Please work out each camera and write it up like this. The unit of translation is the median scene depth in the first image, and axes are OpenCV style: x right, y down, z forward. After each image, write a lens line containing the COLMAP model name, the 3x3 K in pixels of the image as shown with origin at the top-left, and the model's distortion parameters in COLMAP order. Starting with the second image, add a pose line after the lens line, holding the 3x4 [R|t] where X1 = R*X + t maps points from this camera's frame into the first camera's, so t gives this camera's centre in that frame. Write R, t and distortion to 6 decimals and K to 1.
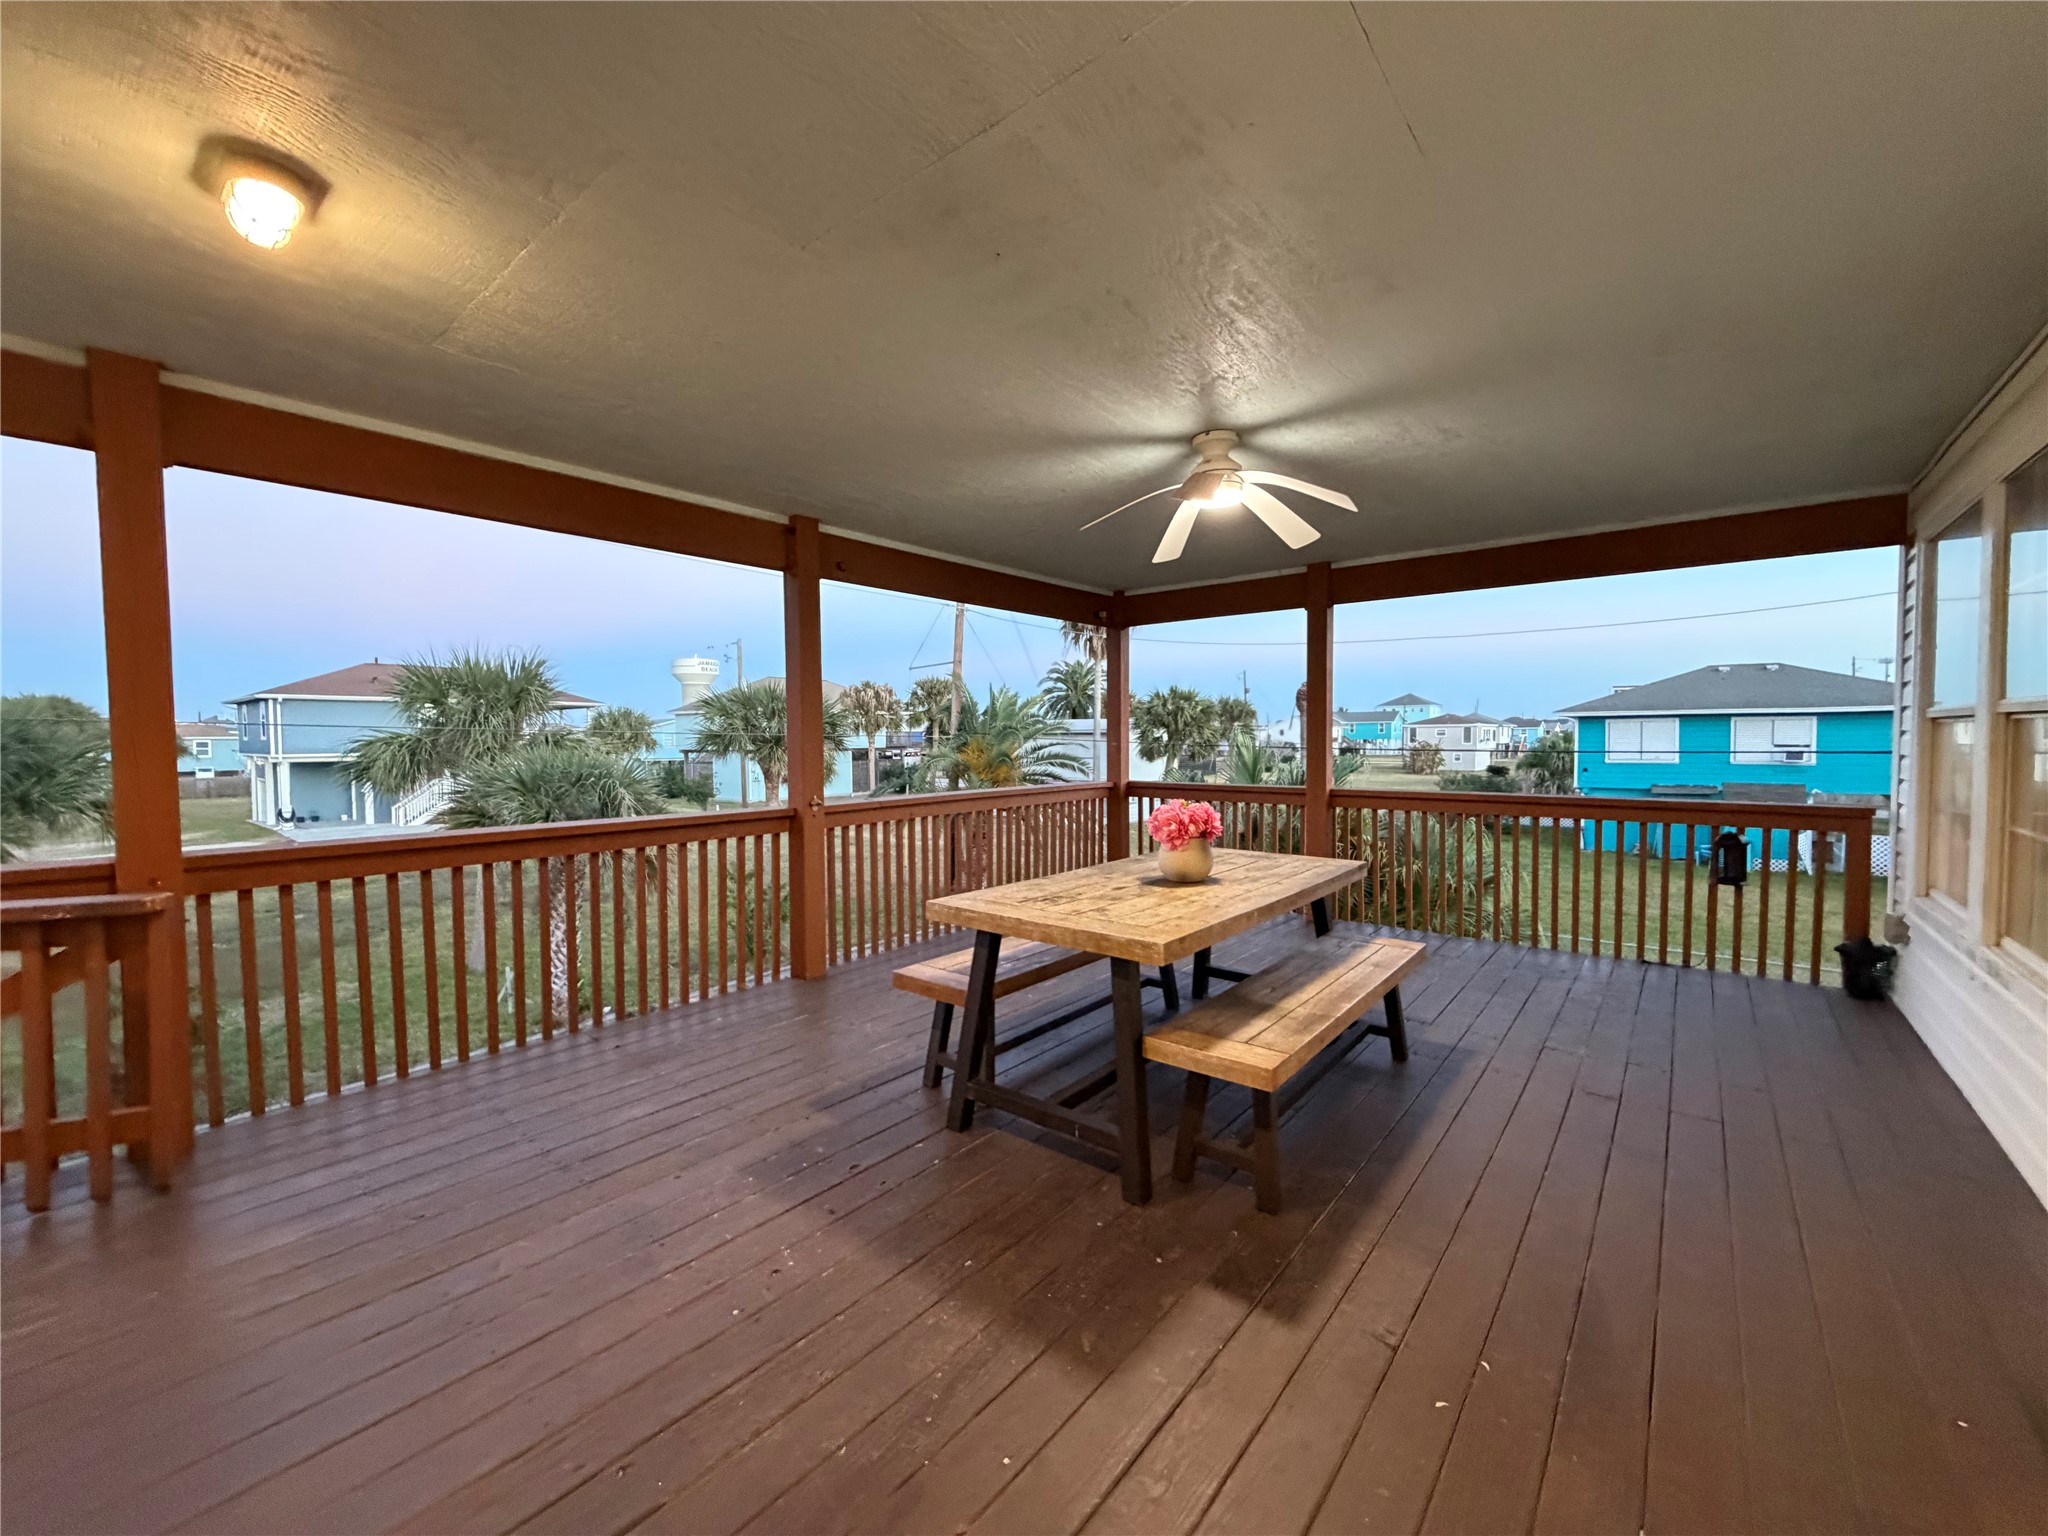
lens RADIAL K [[816.8, 0, 1019.8], [0, 816.8, 768.8], [0, 0, 1]] dist [-0.000226, 0.000111]
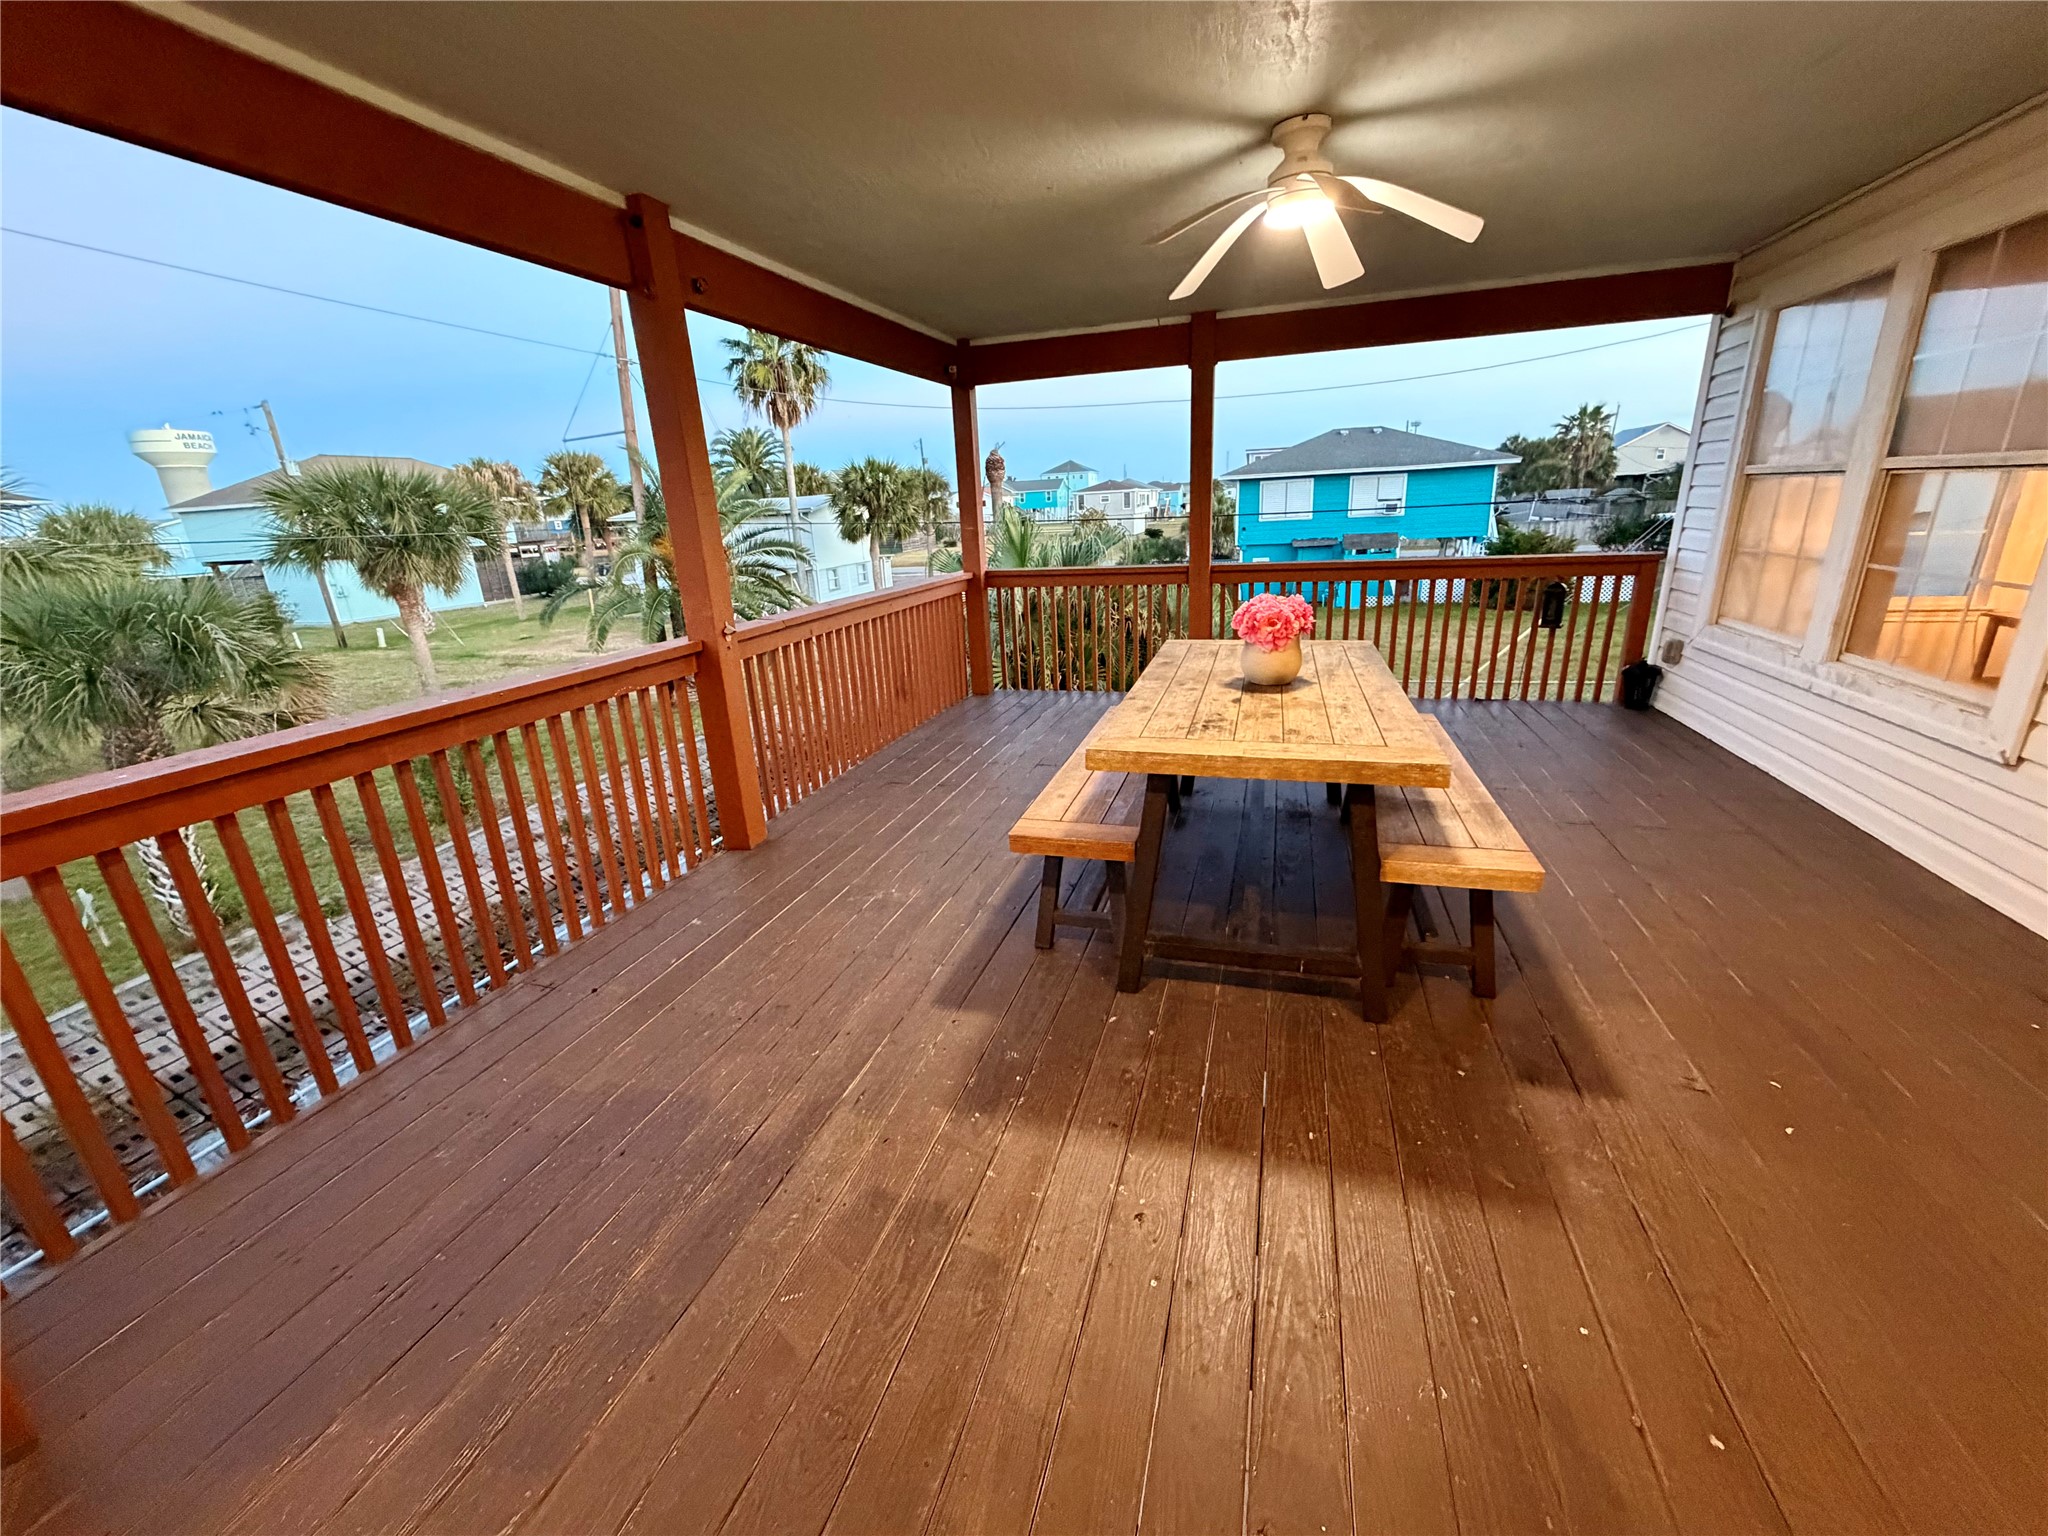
lens RADIAL K [[816.8, 0, 1019.8], [0, 816.8, 768.8], [0, 0, 1]] dist [-0.000226, 0.000111]
pose [[0.924046, -0.153431, 0.350140, -0.055391], [0.056814, 0.960869, 0.271114, -0.005018], [-0.378036, -0.230629, 0.896604, 0.035300]]
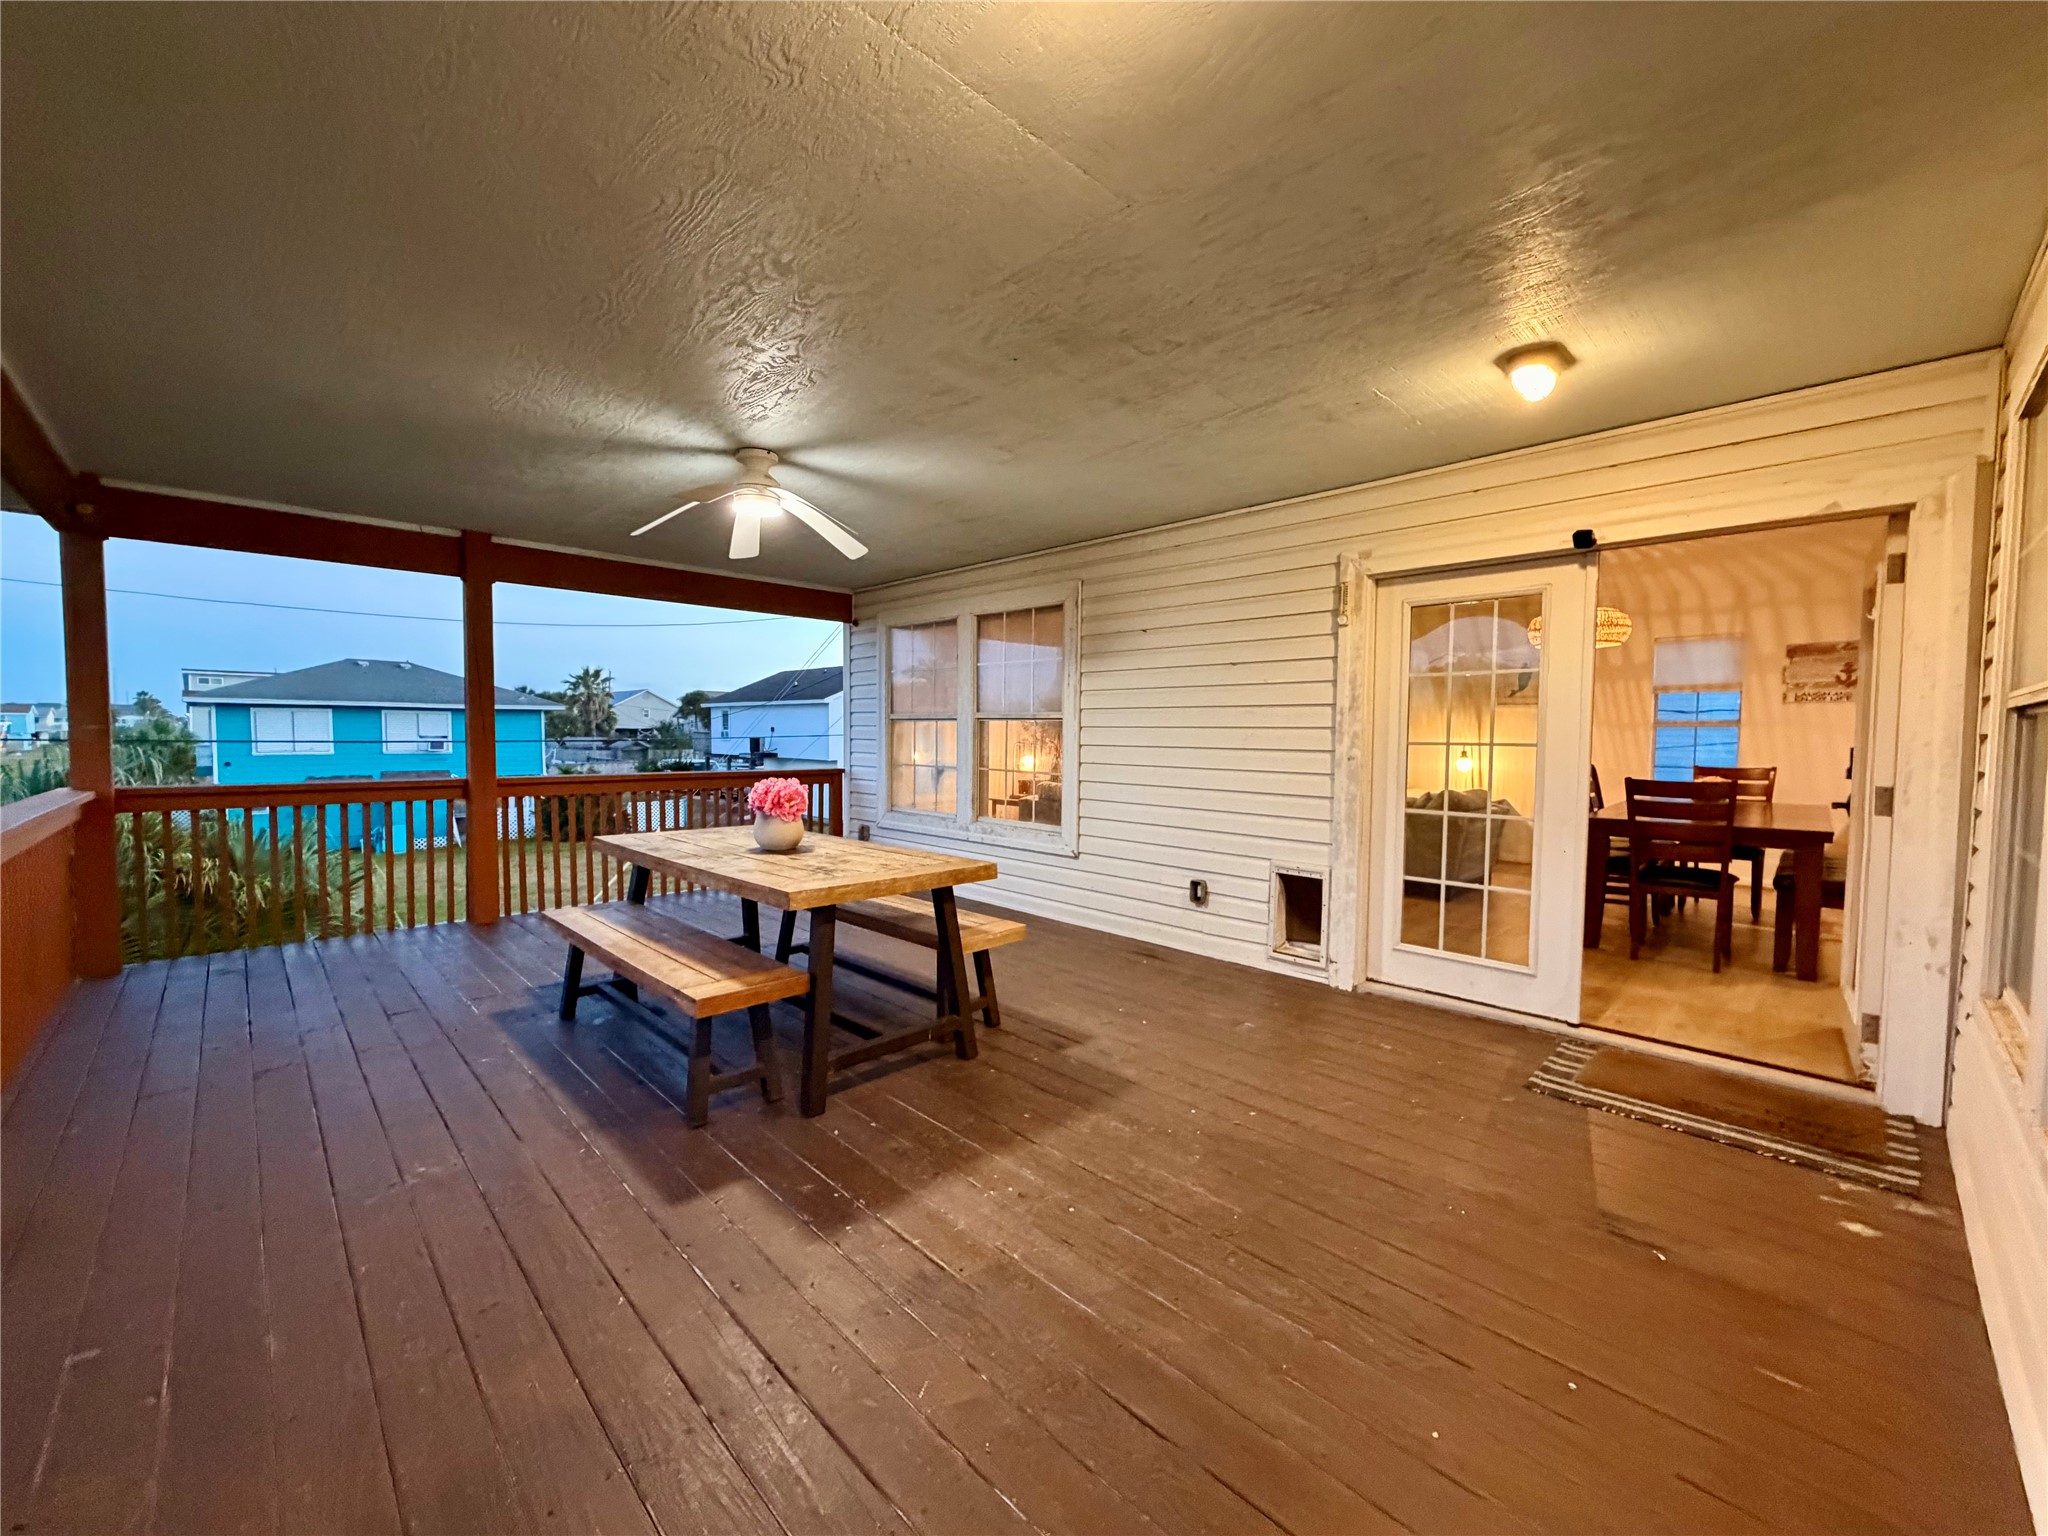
lens RADIAL K [[816.8, 0, 1019.8], [0, 816.8, 768.8], [0, 0, 1]] dist [-0.000226, 0.000111]
pose [[0.106946, -0.036877, 0.993581, -0.121315], [0.027052, 0.999050, 0.034168, -0.000436], [-0.993897, 0.023224, 0.107842, 0.075898]]
